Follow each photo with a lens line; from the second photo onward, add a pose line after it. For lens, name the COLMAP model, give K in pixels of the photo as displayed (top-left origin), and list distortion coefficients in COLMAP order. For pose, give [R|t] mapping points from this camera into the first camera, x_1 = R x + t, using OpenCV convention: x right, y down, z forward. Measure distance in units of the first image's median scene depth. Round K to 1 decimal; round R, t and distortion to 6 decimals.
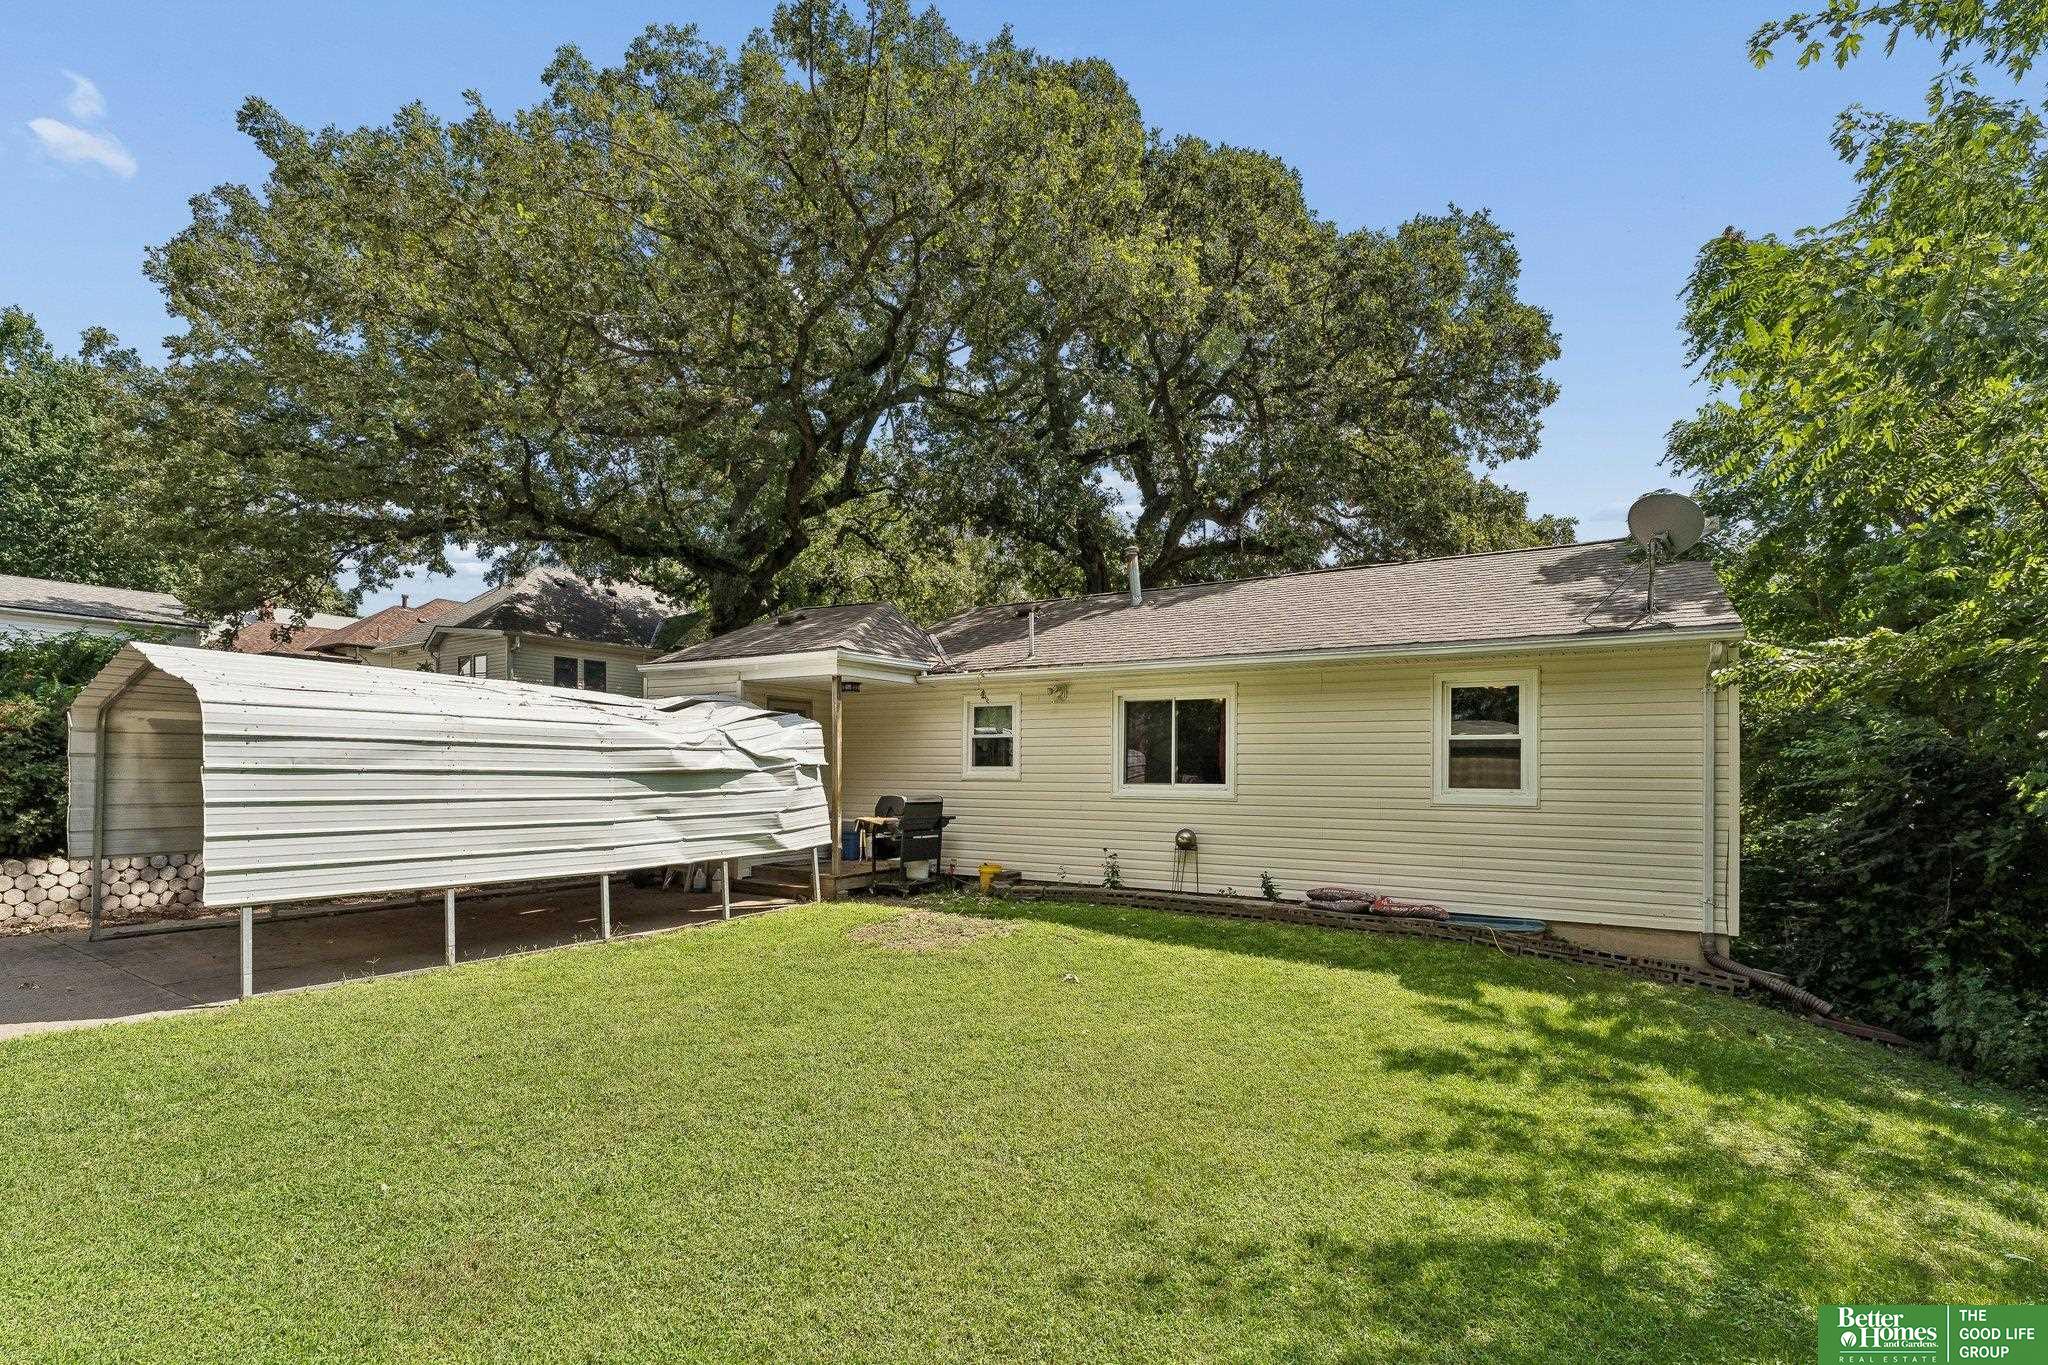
lens RADIAL K [[938.2, 0, 1023.1], [0, 938.2, 767.2], [0, 0, 1]] dist [0.003055, 0.000219]
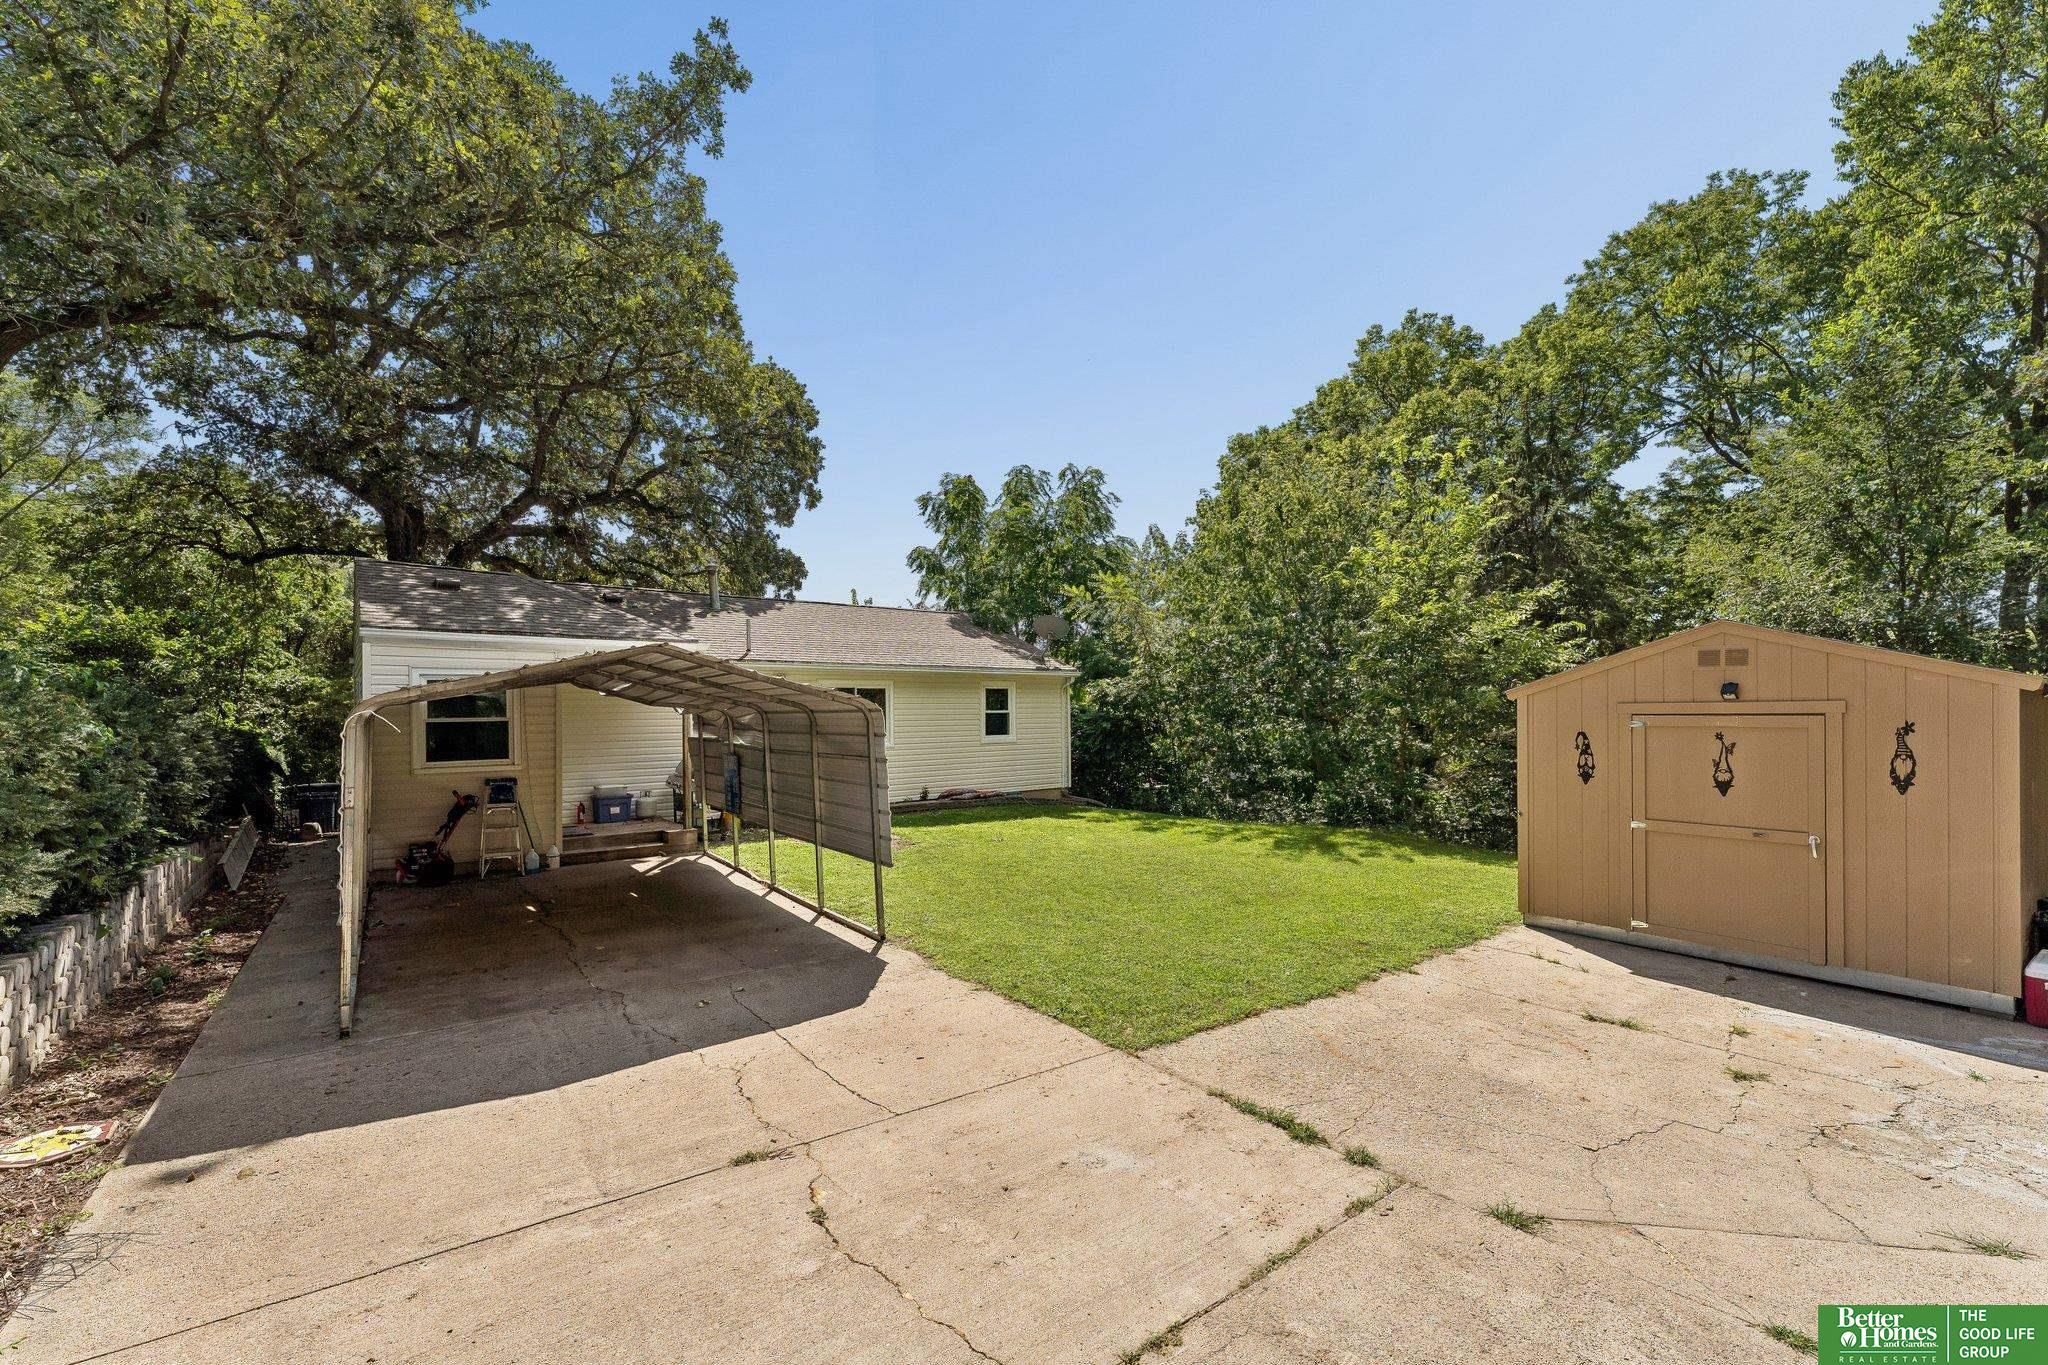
lens RADIAL K [[883.7, 0, 1024.0], [0, 883.7, 682.5], [0, 0, 1]] dist [0.000946, -0.000106]
pose [[0.307322, 0.015246, 0.951484, -1.256536], [0.008481, 0.999788, -0.018759, -0.052268], [-0.951568, 0.013834, 0.307127, 0.264237]]
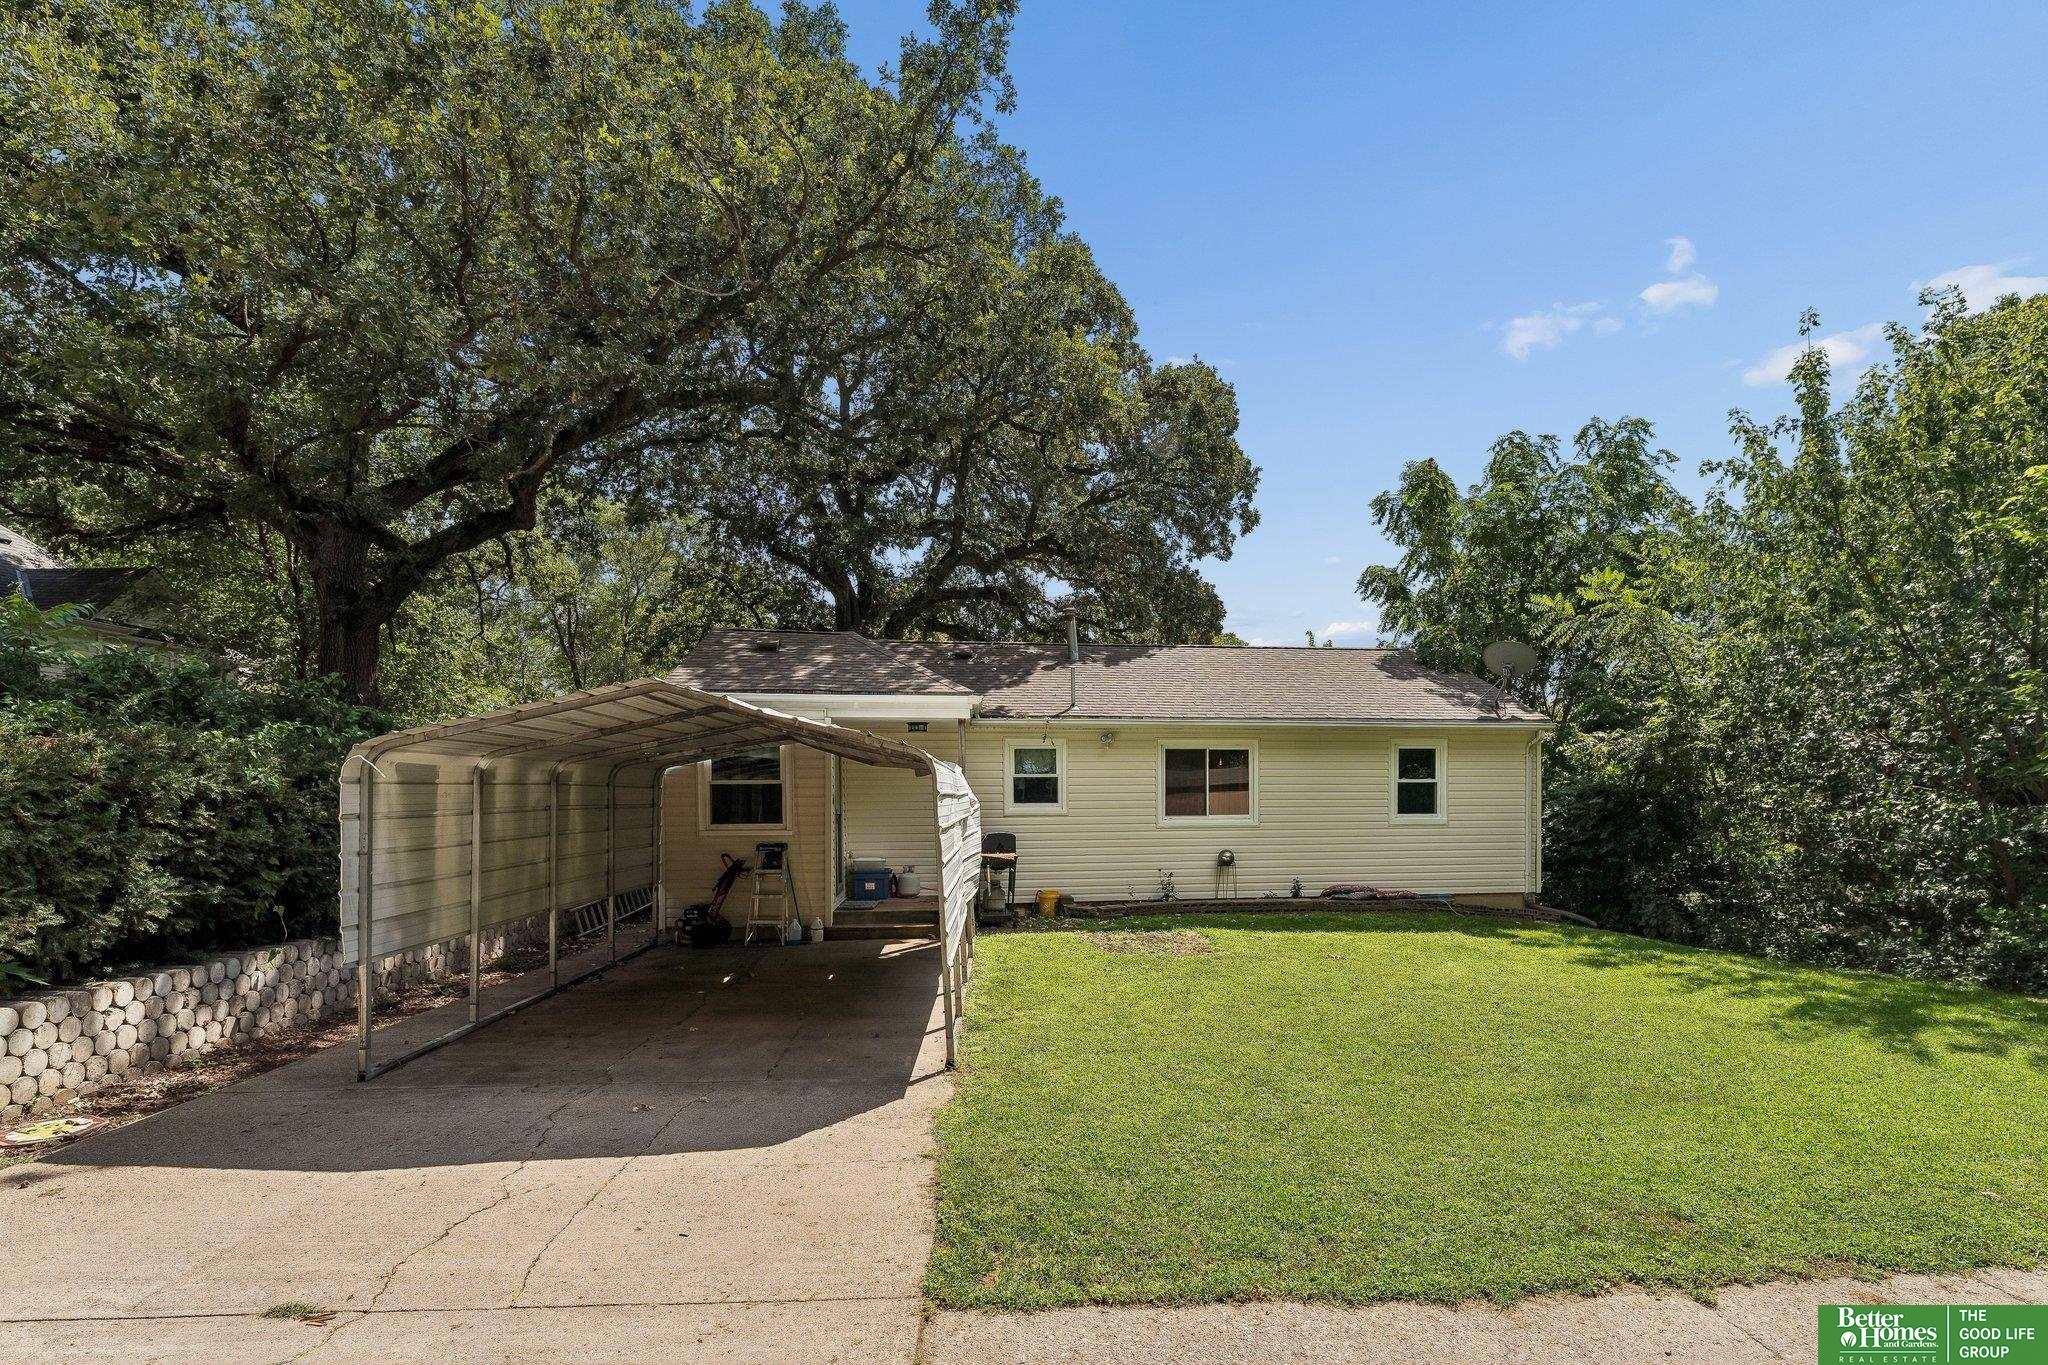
lens RADIAL K [[1039.7, 0, 1023.2], [0, 1039.7, 789.8], [0, 0, 1]] dist [-0.000506, 0.000556]
pose [[0.765611, -0.010538, 0.643217, -0.973024], [0.006805, 0.999943, 0.008282, -0.031108], [-0.643268, -0.001963, 0.765639, 0.082325]]
